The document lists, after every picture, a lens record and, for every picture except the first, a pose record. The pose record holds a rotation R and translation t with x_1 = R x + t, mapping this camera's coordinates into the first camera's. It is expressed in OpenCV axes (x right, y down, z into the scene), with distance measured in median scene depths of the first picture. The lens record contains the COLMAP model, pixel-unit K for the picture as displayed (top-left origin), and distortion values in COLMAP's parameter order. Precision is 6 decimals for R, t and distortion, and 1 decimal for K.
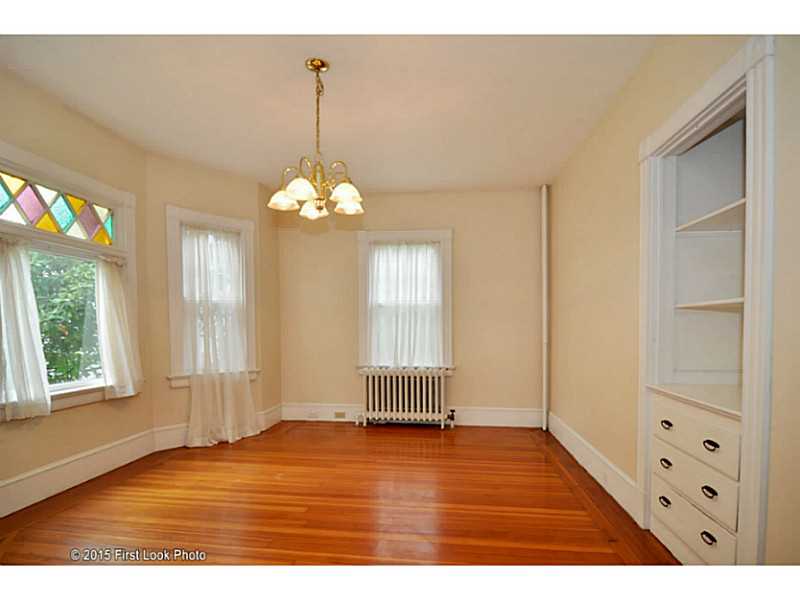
lens RADIAL K [[413.8, 0, 331.7], [0, 413.8, 329.4], [0, 0, 1]] dist [0.002551, 0.000060]
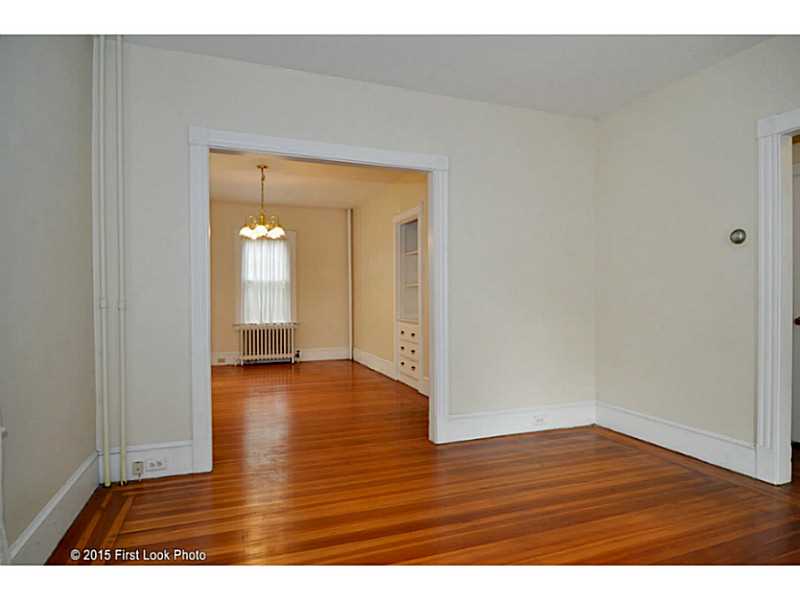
lens RADIAL K [[455.2, 0, 400.0], [0, 455.2, 300.0], [0, 0, 1]] dist [0.002406, -0.000295]
pose [[0.810684, -0.010861, 0.585383, -0.384067], [0.012629, 0.999920, 0.001062, 0.011376], [-0.585347, 0.006532, 0.810756, -0.576883]]
